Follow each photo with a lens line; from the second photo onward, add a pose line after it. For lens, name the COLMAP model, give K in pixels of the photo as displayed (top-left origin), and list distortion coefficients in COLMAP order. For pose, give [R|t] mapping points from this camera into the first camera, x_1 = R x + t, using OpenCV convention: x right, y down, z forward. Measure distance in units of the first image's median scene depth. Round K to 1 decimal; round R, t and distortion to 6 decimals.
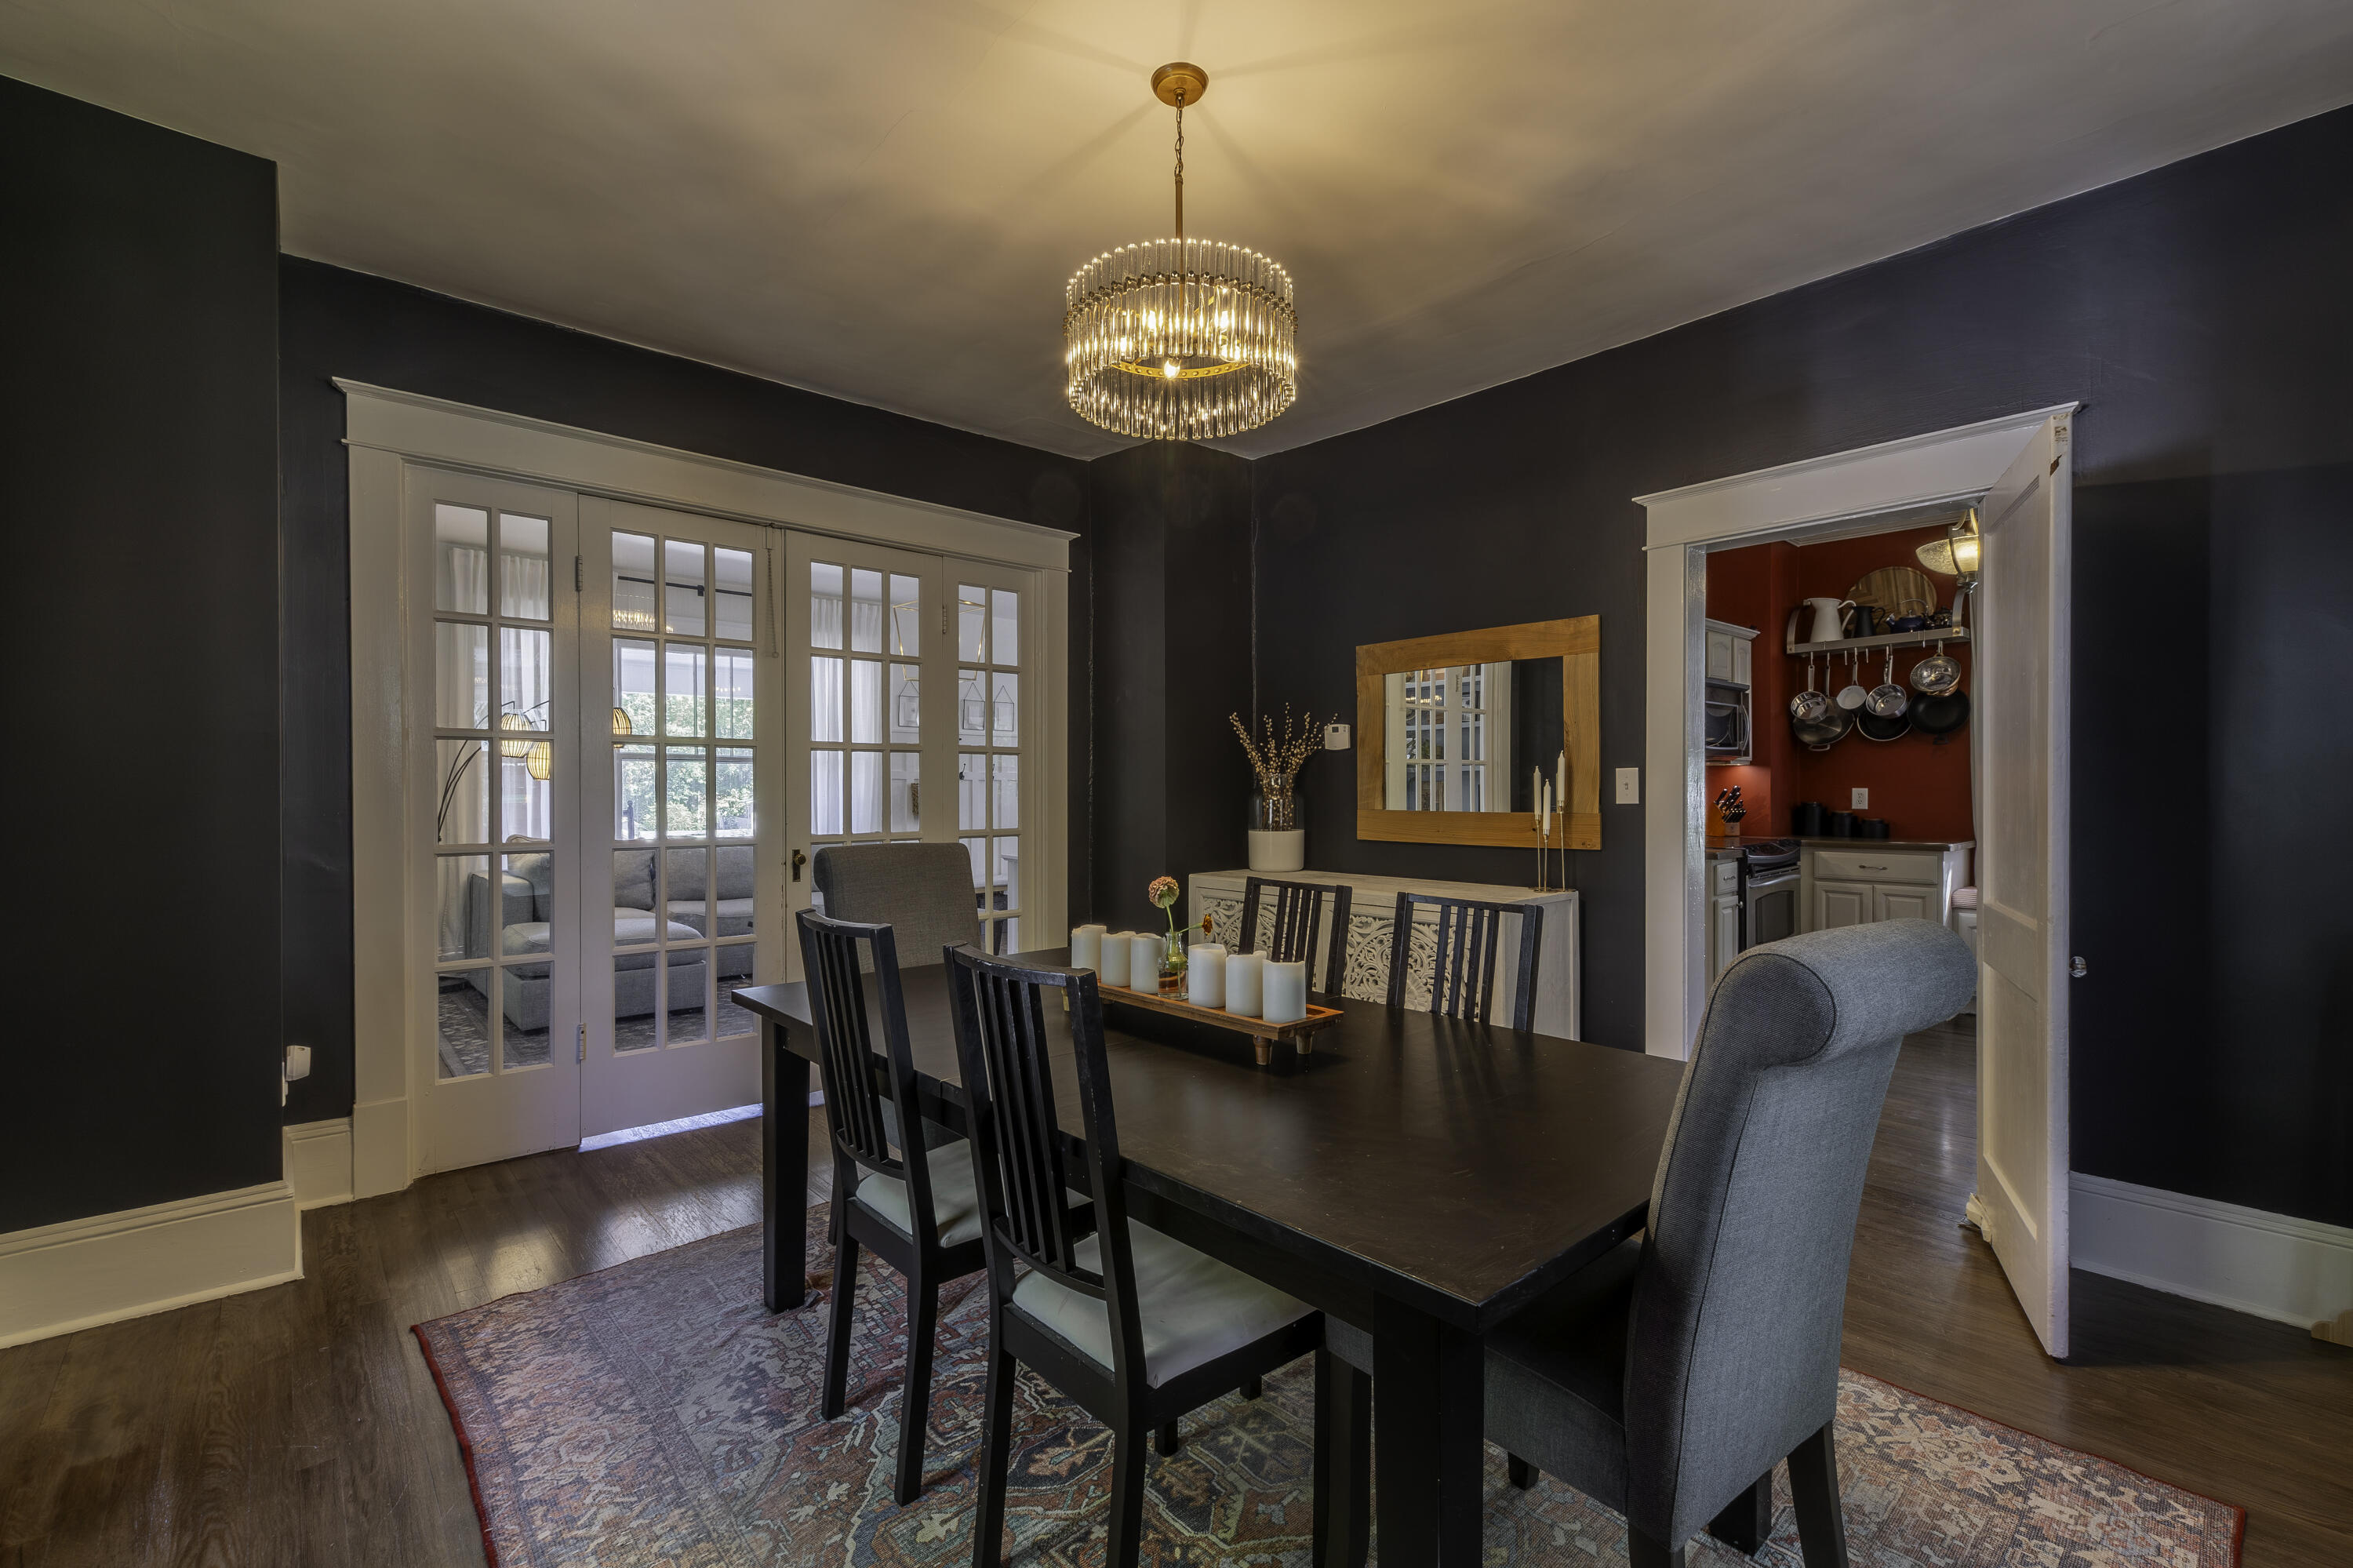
lens RADIAL K [[1033.1, 0, 1181.1], [0, 1033.1, 788.5], [0, 0, 1]] dist [0.018899, -0.002564]
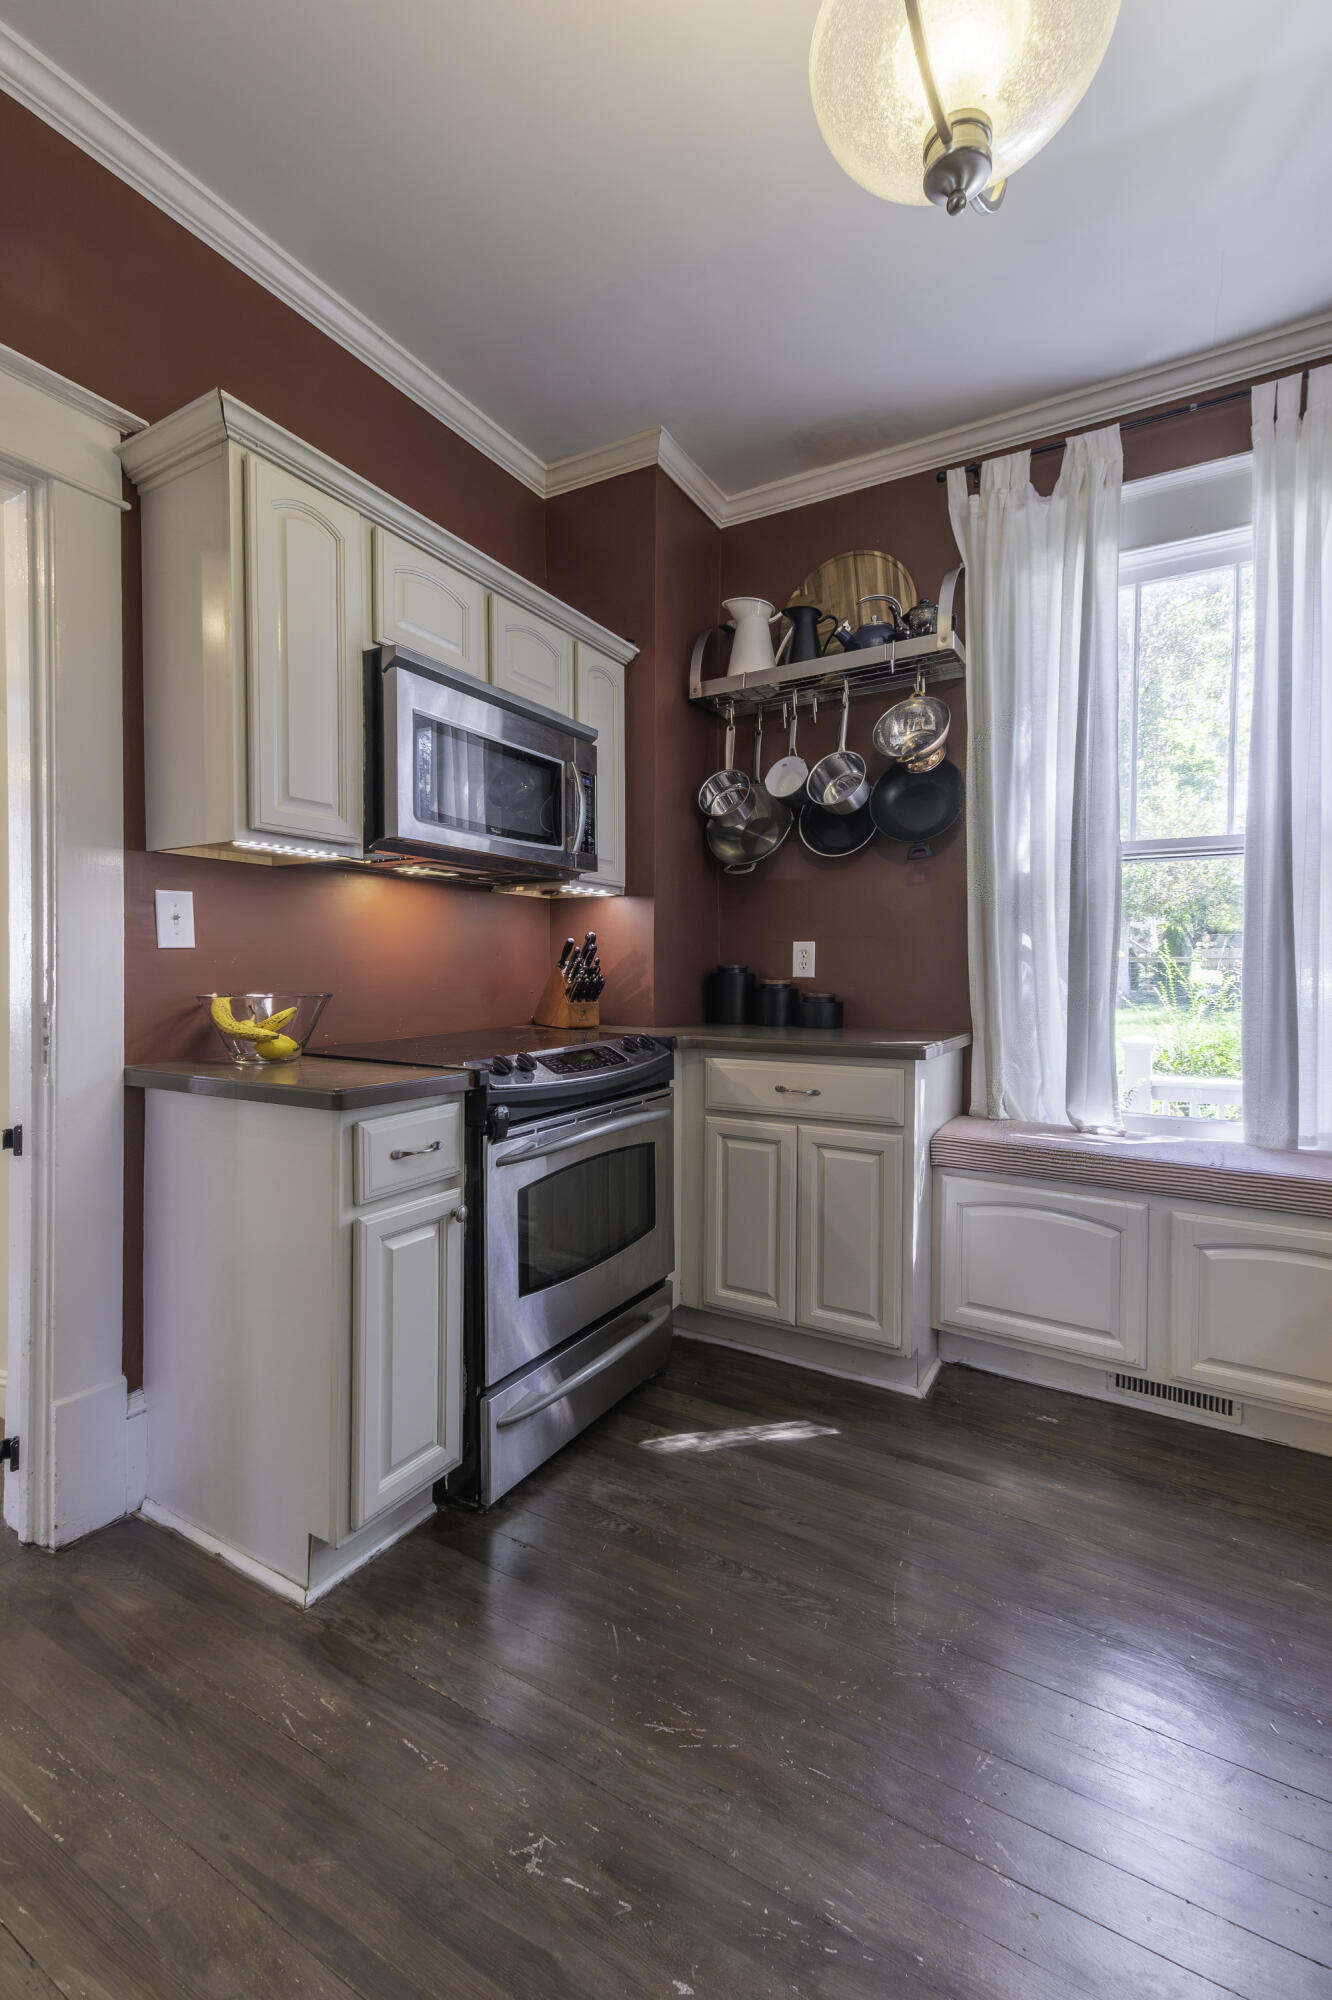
lens RADIAL K [[878.1, 0, 633.5], [0, 878.1, 982.2], [0, 0, 1]] dist [0.018899, -0.002564]
pose [[0.959549, 0.002722, 0.281530, 0.440386], [-0.005349, 0.999949, 0.008562, 0.019410], [-0.281493, -0.009722, 0.959514, 0.579275]]
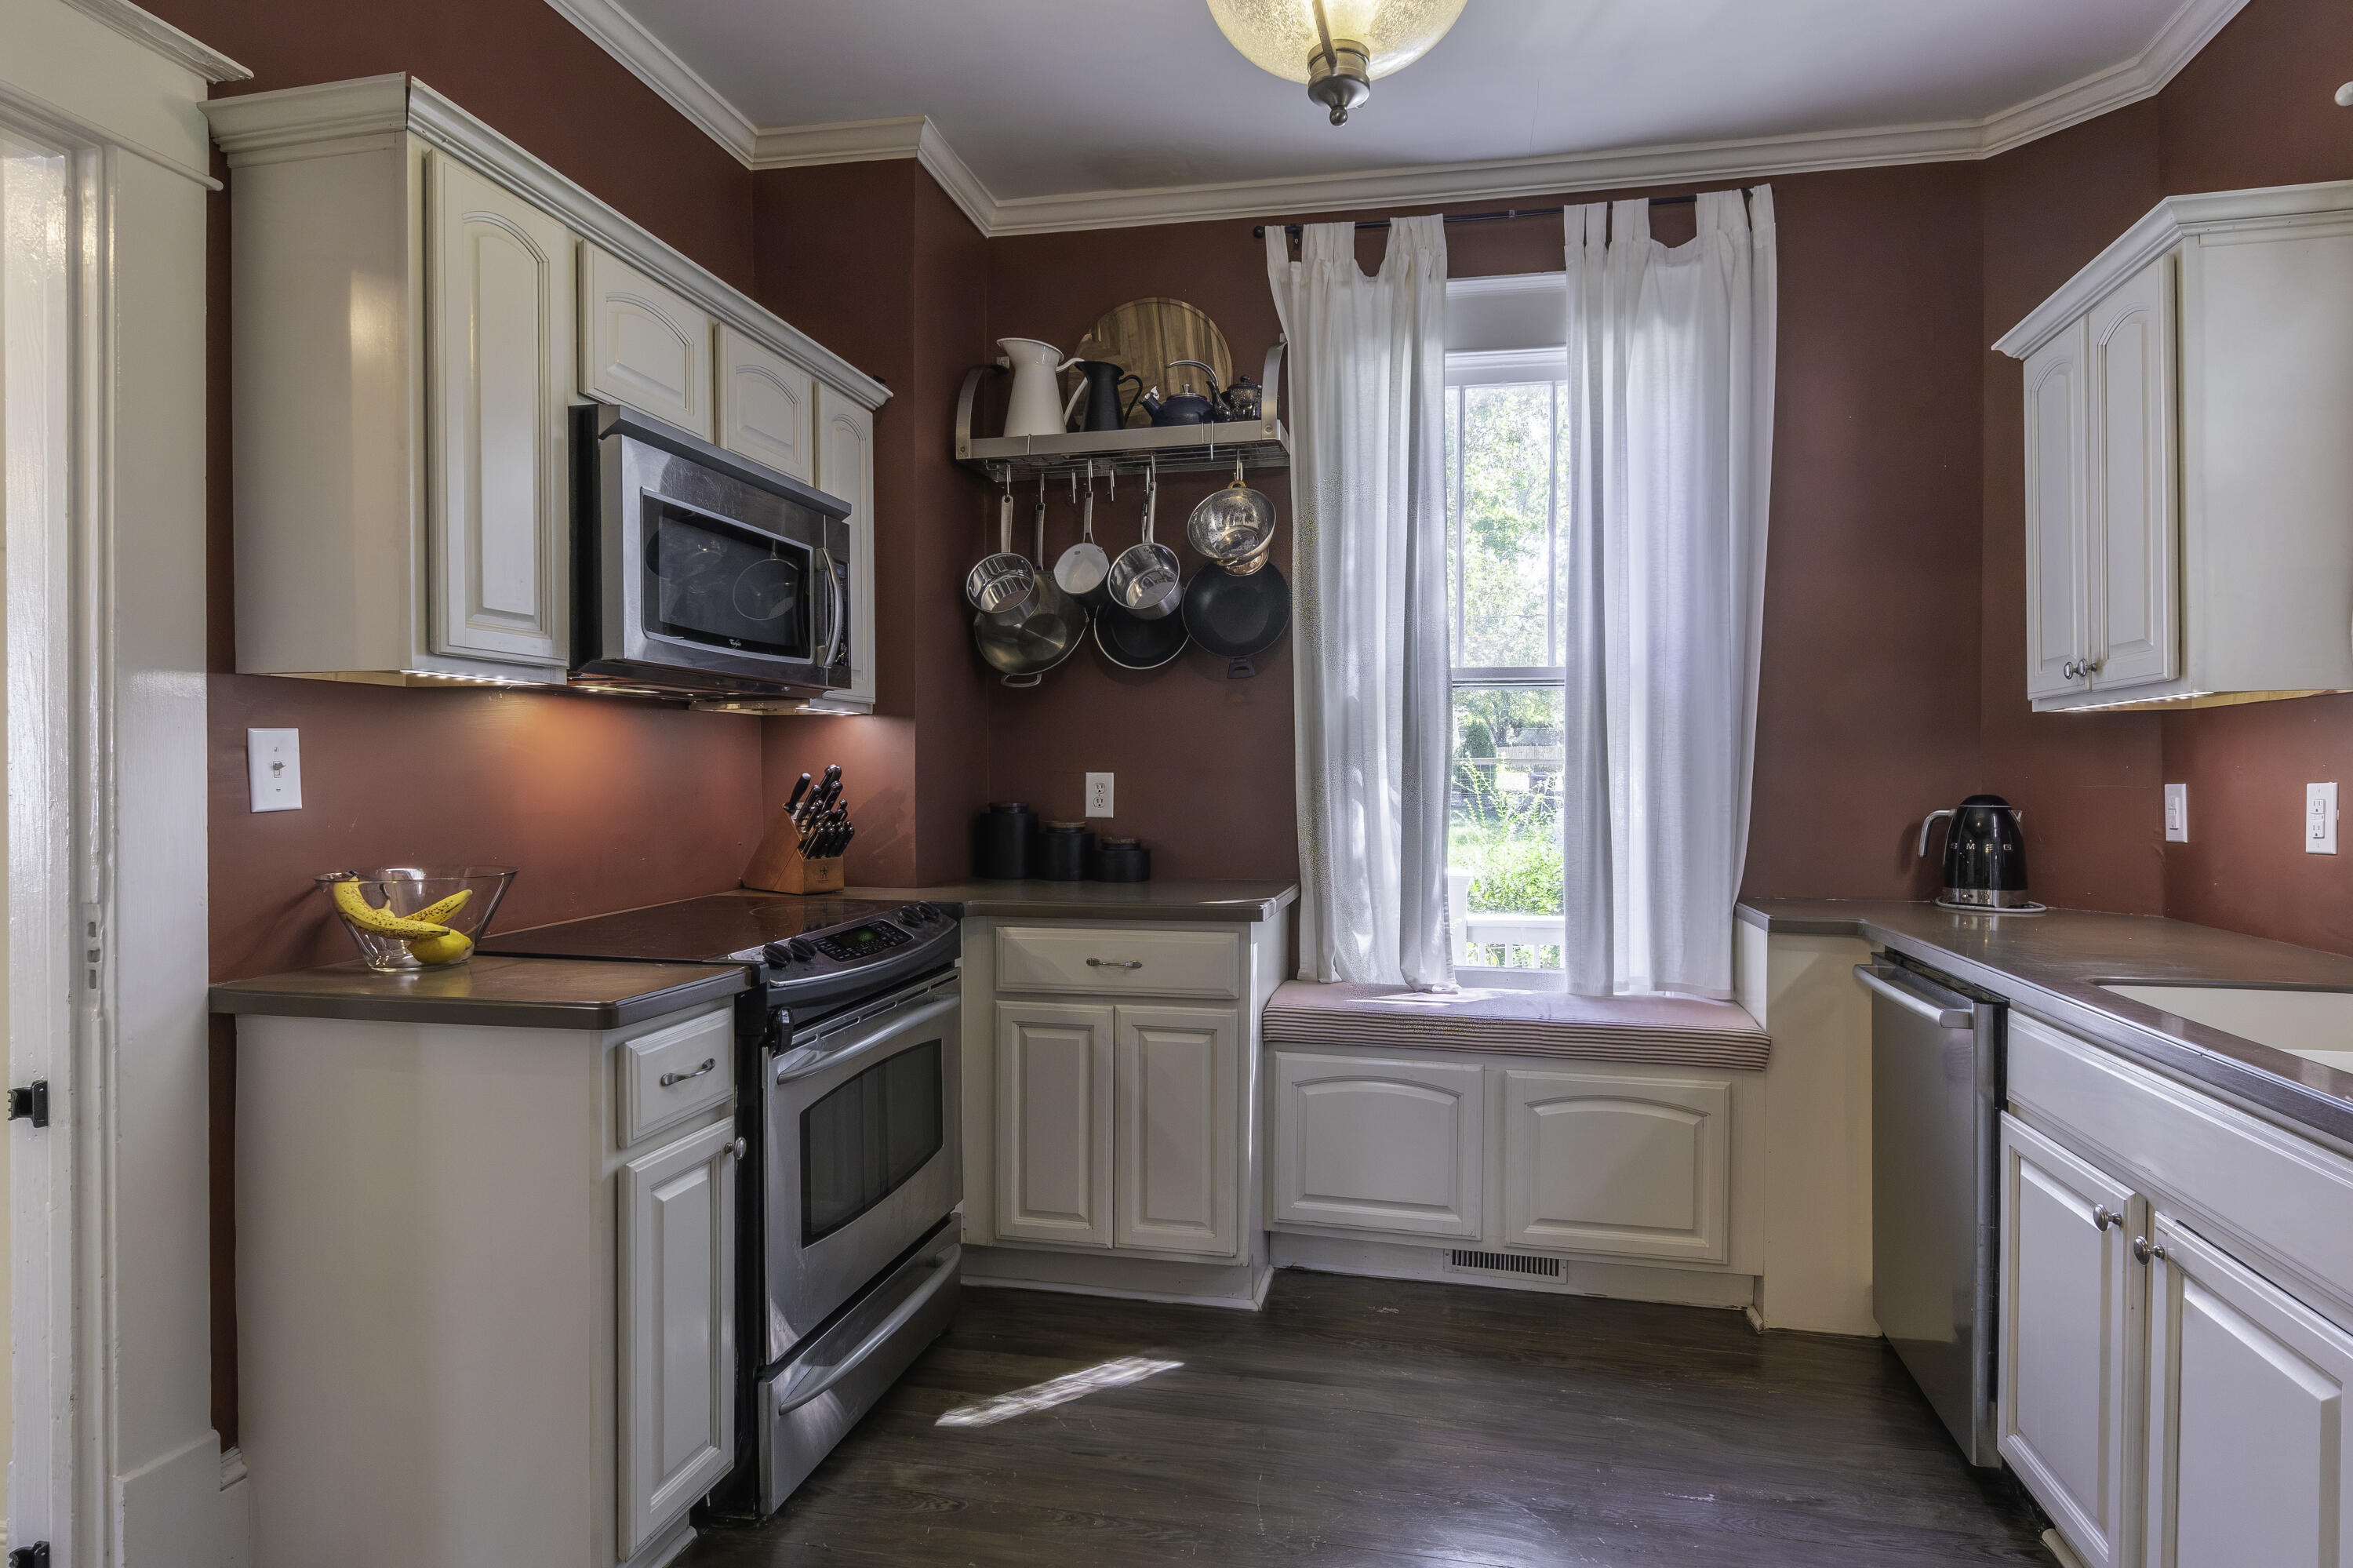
lens RADIAL K [[1277.2, 0, 1222.6], [0, 1277.2, 782.1], [0, 0, 1]] dist [0.002492, -0.004926]
pose [[0.802931, -0.000432, 0.596072, 0.372372], [-0.000690, 0.999998, 0.001654, 0.003105], [-0.596072, -0.001739, 0.802929, 0.532763]]
